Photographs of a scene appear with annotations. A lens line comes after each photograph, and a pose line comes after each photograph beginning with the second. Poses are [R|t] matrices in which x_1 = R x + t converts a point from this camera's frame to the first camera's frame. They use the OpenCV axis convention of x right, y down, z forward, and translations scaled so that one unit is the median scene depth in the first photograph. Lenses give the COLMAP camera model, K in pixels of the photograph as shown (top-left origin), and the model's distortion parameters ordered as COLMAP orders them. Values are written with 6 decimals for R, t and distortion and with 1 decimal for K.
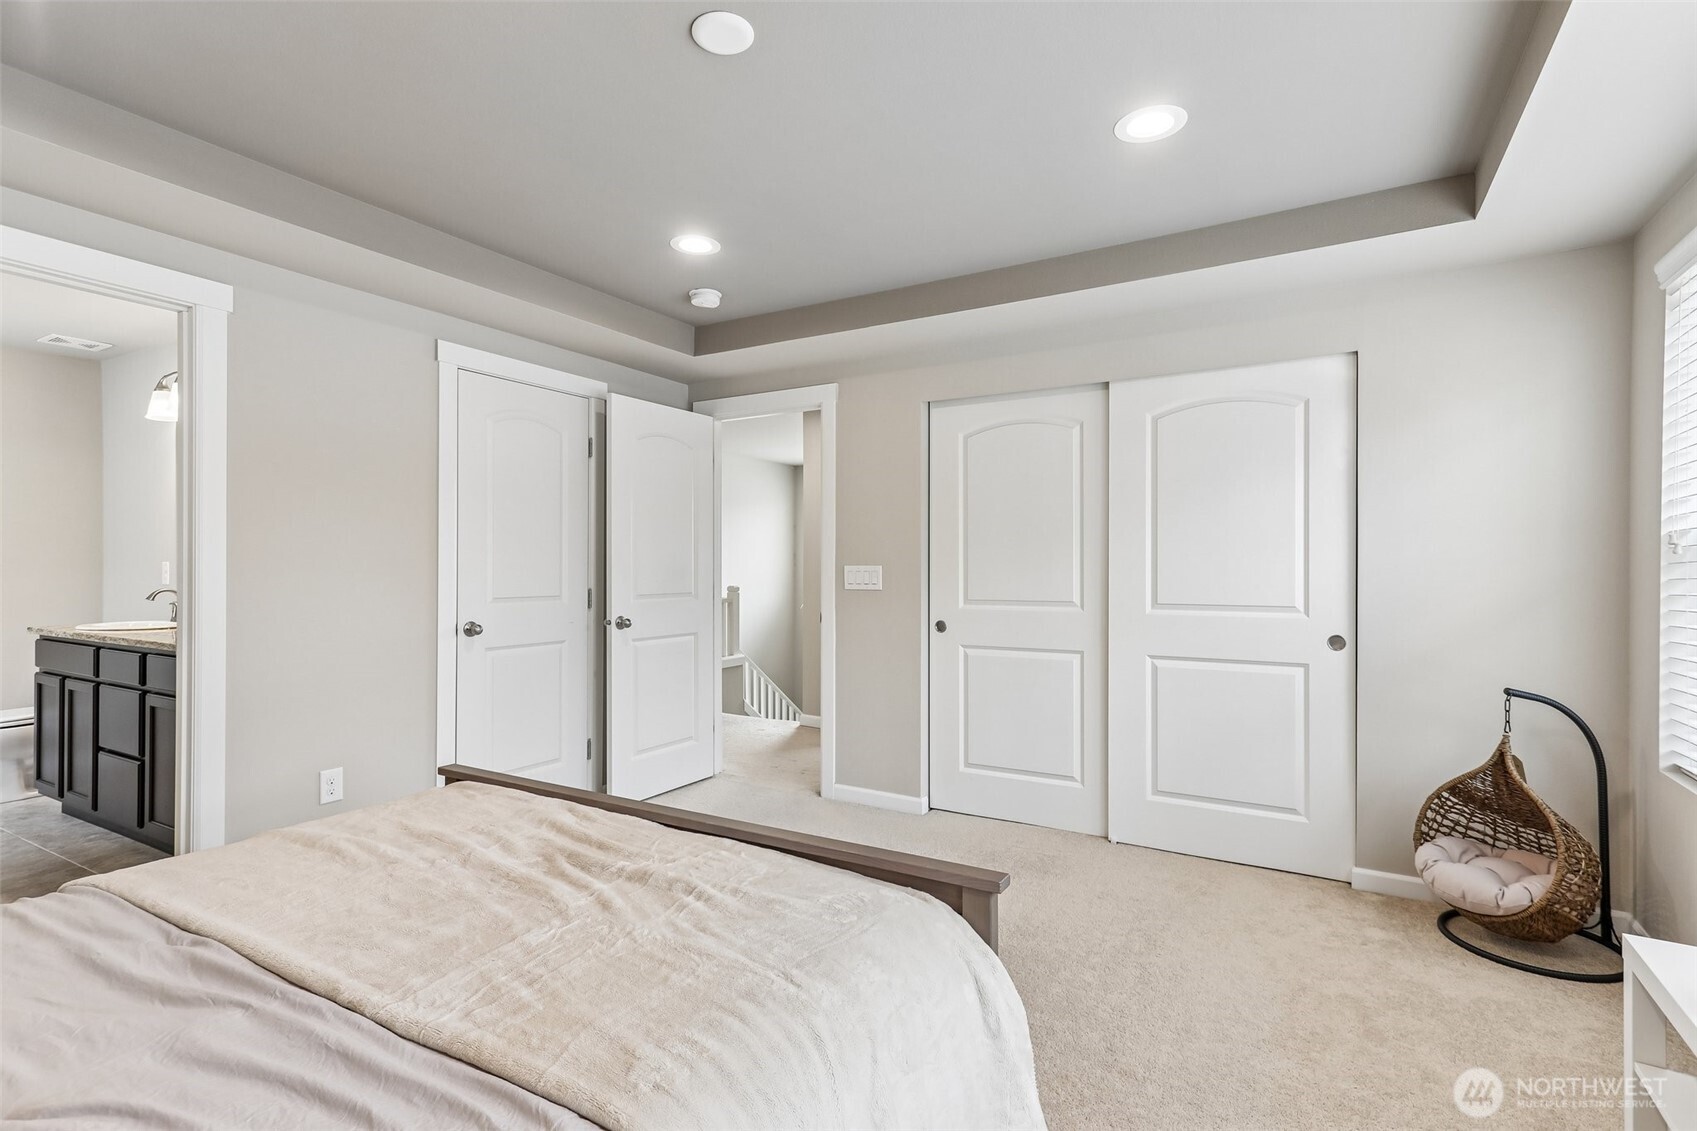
lens RADIAL K [[808.4, 0, 852.7], [0, 808.4, 569.6], [0, 0, 1]] dist [0.012417, 0.002308]
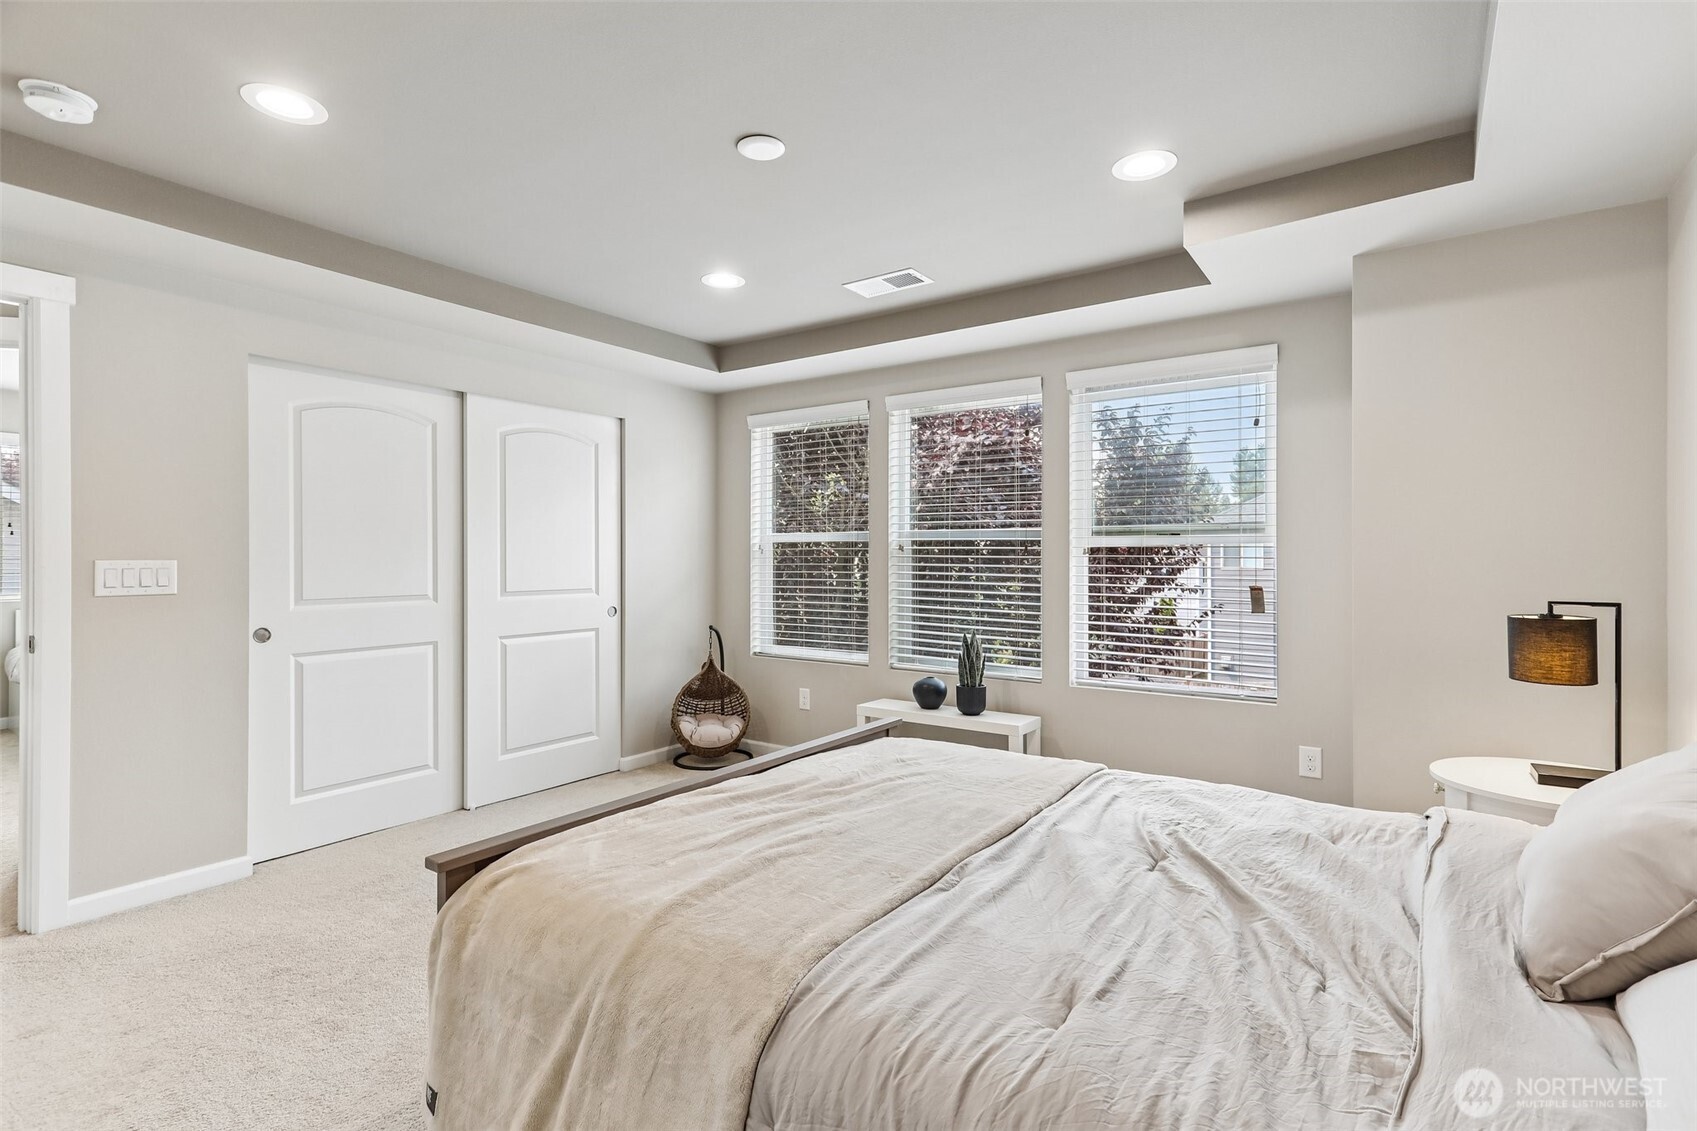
lens RADIAL K [[808.4, 0, 851.4], [0, 808.4, 559.4], [0, 0, 1]] dist [0.012417, 0.002308]
pose [[0.081233, -0.000909, 0.996695, -0.761521], [0.005977, 0.999982, 0.000424, -0.002885], [-0.996677, 0.005923, 0.081237, 0.401146]]
